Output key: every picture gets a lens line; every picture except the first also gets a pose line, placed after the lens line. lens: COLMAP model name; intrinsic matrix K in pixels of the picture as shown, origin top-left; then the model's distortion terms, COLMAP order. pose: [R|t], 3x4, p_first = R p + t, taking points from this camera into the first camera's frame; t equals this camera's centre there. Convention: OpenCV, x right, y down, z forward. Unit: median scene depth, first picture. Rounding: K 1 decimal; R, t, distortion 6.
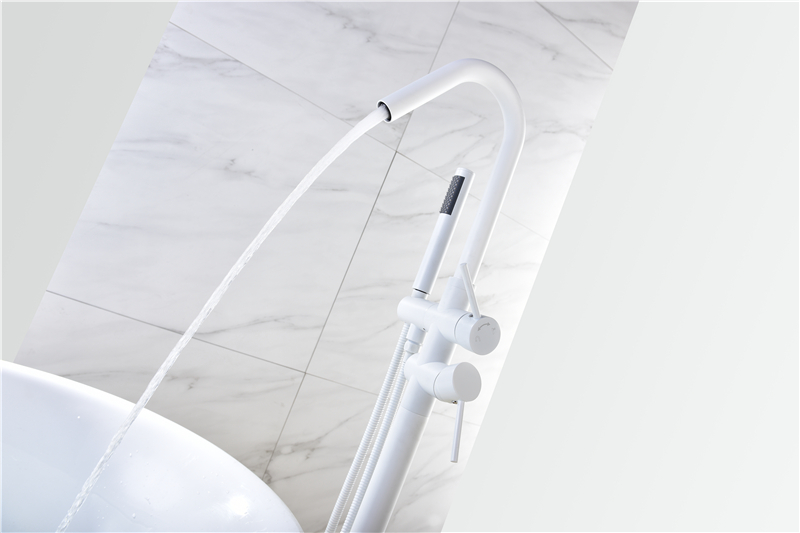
lens RADIAL K [[539.9, 0, 402.7], [0, 539.9, 272.1], [0, 0, 1]] dist [-0.054401, -0.003134]
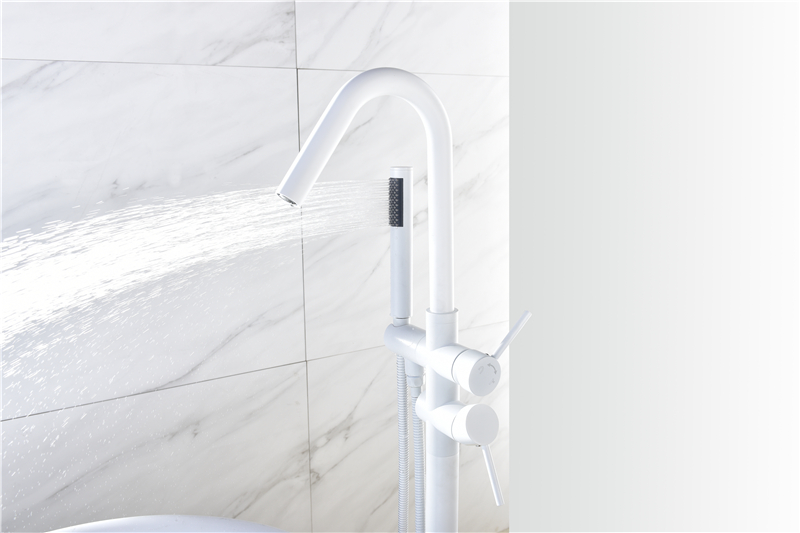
lens RADIAL K [[723.7, 0, 406.3], [0, 723.7, 283.9], [0, 0, 1]] dist [-0.014558, -0.007675]
pose [[0.927626, -0.370936, -0.043784, 0.068894], [0.365734, 0.878250, 0.308084, -0.233157], [-0.075826, -0.301800, 0.950351, -0.086603]]
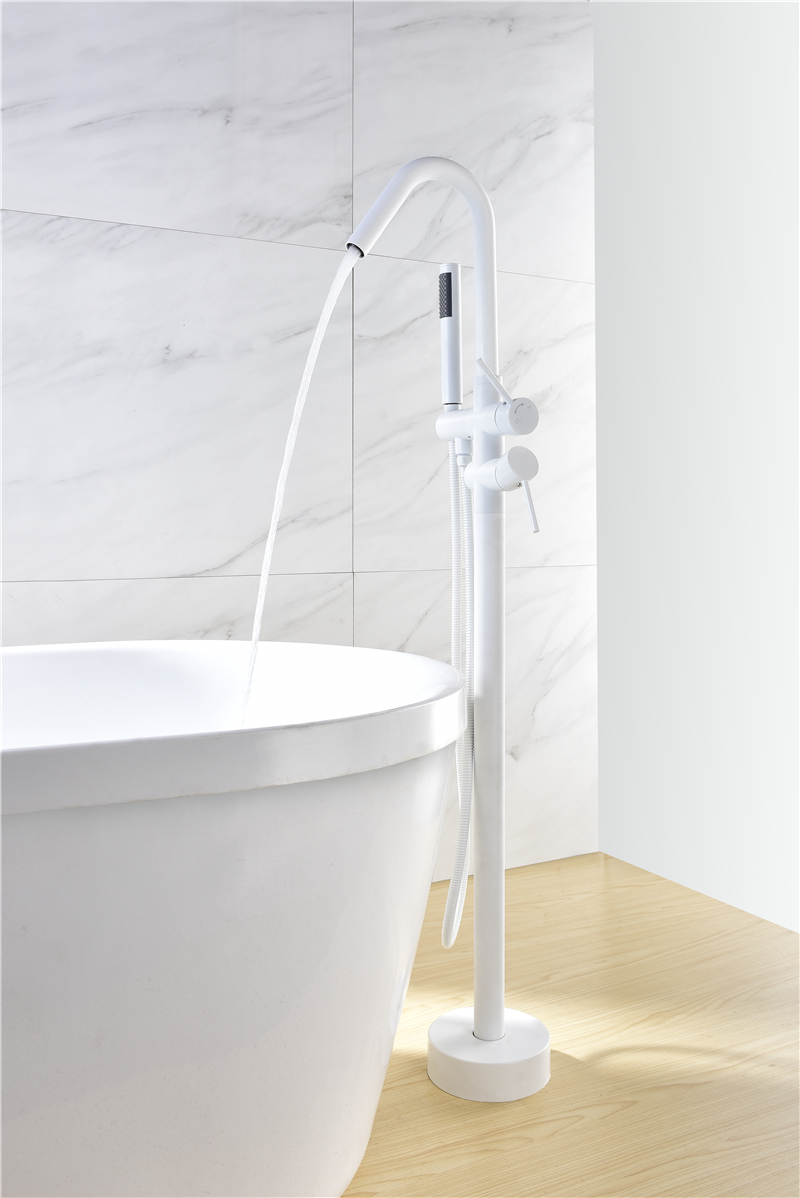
lens RADIAL K [[1083.8, 0, 415.6], [0, 1083.8, 561.1], [0, 0, 1]] dist [-0.044383, 0.035894]
pose [[0.928322, -0.369518, -0.040930, -0.030474], [0.371739, 0.921005, 0.116442, 0.026692], [-0.005330, -0.123311, 0.992354, -0.561892]]
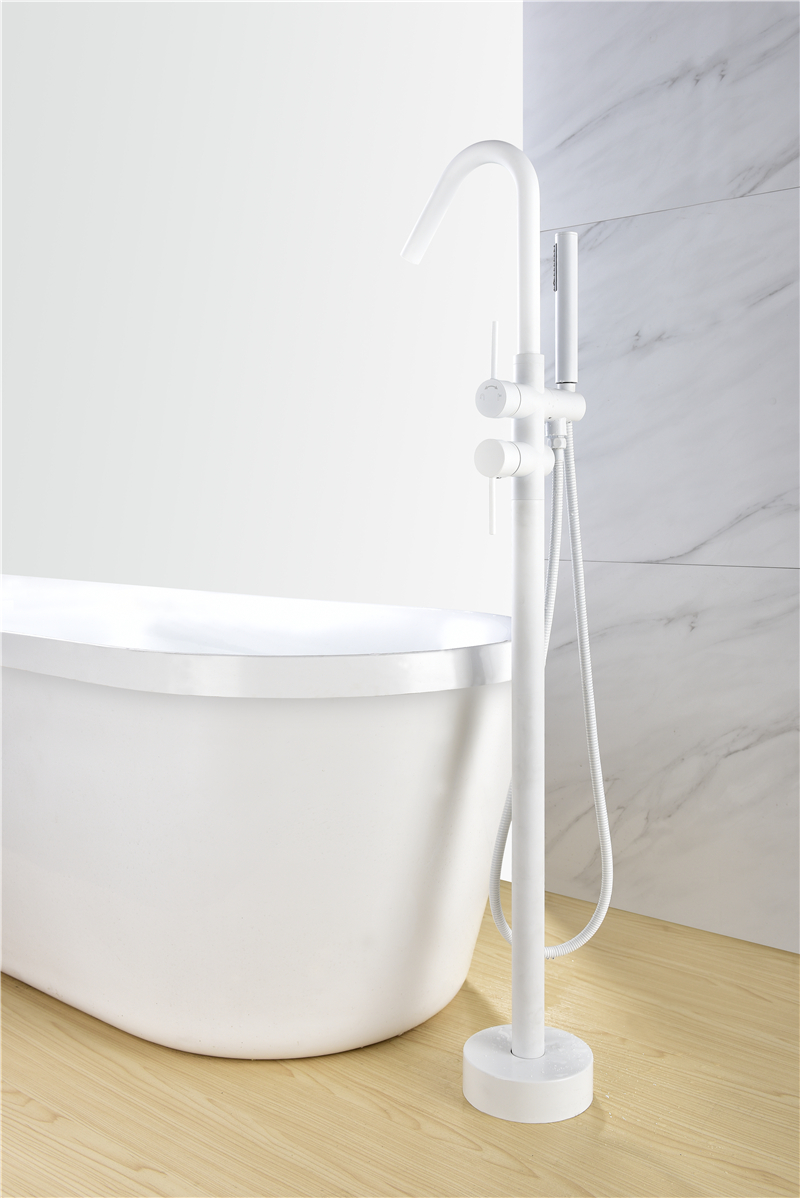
lens RADIAL K [[1233.9, 0, 386.7], [0, 1233.9, 577.2], [0, 0, 1]] dist [0.007813, 0.000000]
pose [[0.300140, -0.314379, -0.900601, 1.022210], [0.203347, 0.943515, -0.261591, 0.493104], [0.931969, -0.104620, 0.347115, -0.006129]]
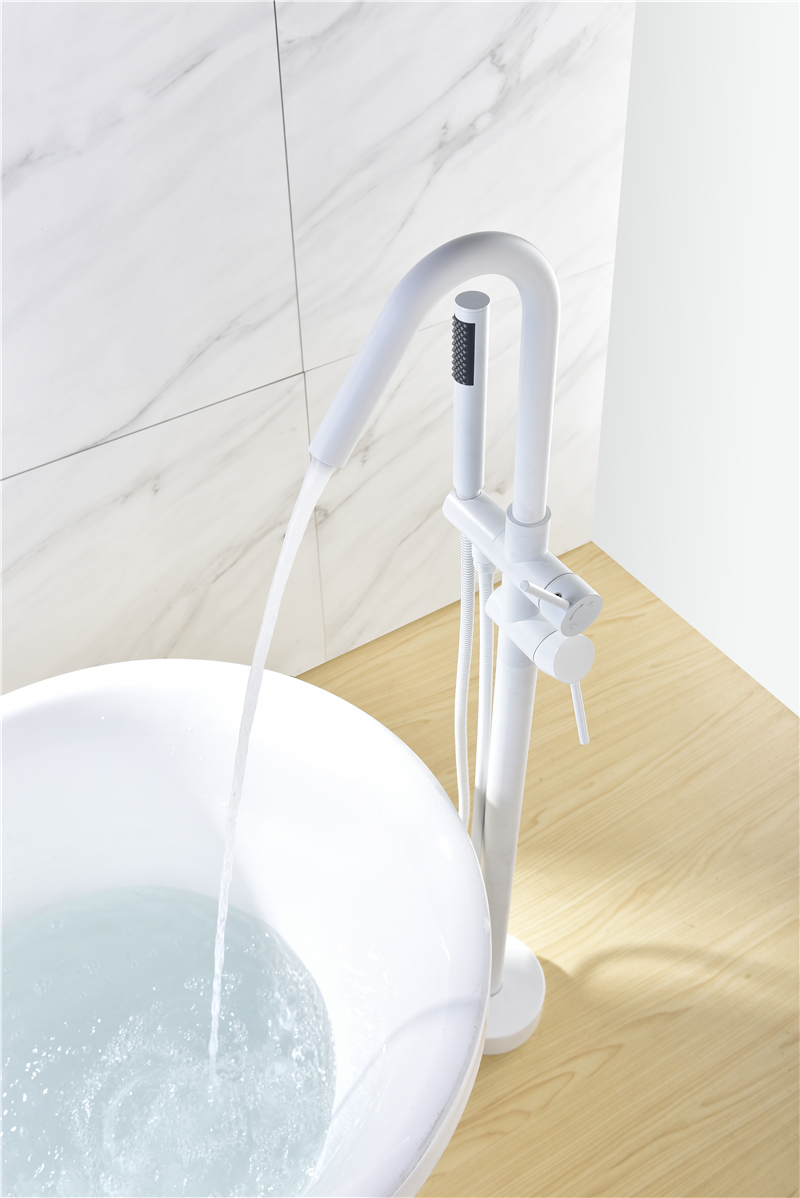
lens RADIAL K [[1138.9, 0, 403.0], [0, 1138.9, 603.3], [0, 0, 1]] dist [-0.006992, 0.000000]
pose [[0.925568, -0.286836, -0.247080, 0.155668], [0.372837, 0.577367, 0.726388, -0.543389], [-0.065699, -0.764442, 0.641336, 0.020889]]
